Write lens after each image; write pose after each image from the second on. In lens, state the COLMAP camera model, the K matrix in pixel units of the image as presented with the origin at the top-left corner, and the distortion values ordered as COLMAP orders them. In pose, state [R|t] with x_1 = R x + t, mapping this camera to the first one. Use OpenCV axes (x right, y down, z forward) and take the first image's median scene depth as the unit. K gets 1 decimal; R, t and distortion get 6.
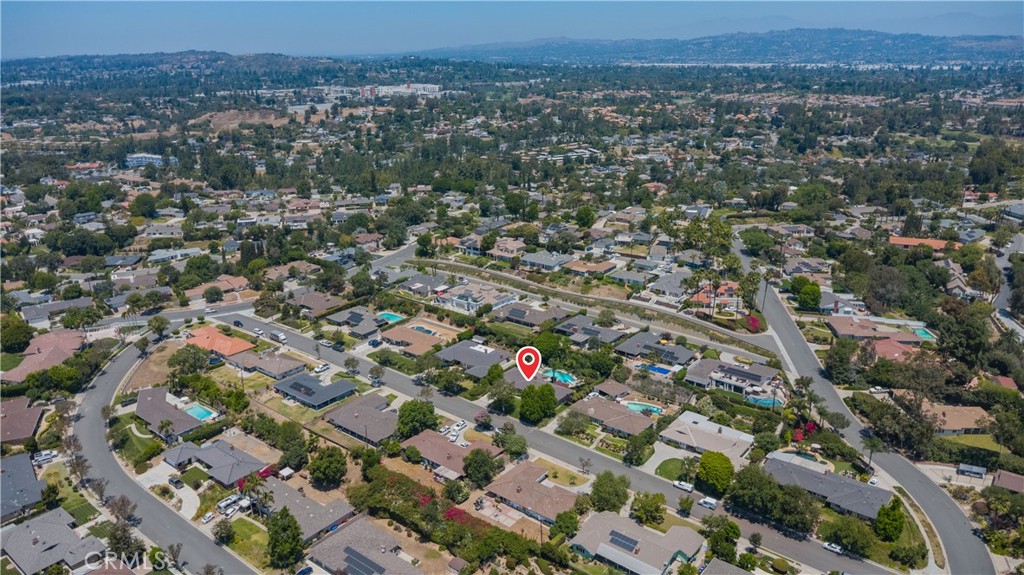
lens RADIAL K [[709.6, 0, 512.0], [0, 709.6, 287.5], [0, 0, 1]] dist [0.048385, 0.000269]
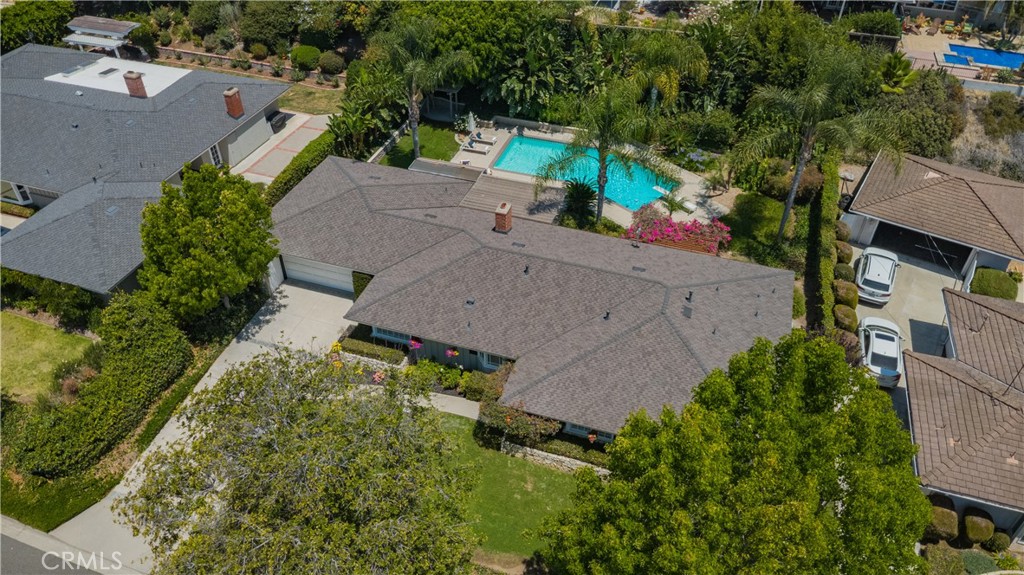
lens RADIAL K [[719.9, 0, 512.0], [0, 719.9, 287.5], [0, 0, 1]] dist [-0.002065, -0.002541]
pose [[0.942354, -0.211261, 0.259495, -0.005379], [0.100531, 0.918416, 0.382630, 0.076518], [-0.319160, -0.334485, 0.886711, 0.793733]]
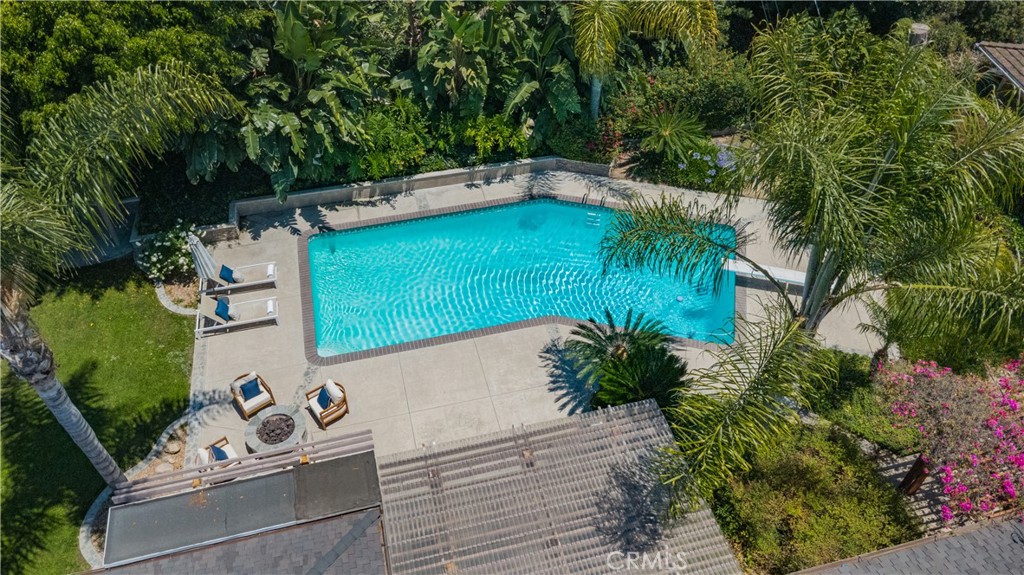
lens RADIAL K [[701.8, 0, 512.0], [0, 701.8, 287.5], [0, 0, 1]] dist [-0.047341, 0.000194]
pose [[0.604141, -0.546536, 0.579925, 0.019964], [0.238967, 0.818507, 0.522437, 0.083027], [-0.760203, -0.177043, 0.625098, 0.911323]]
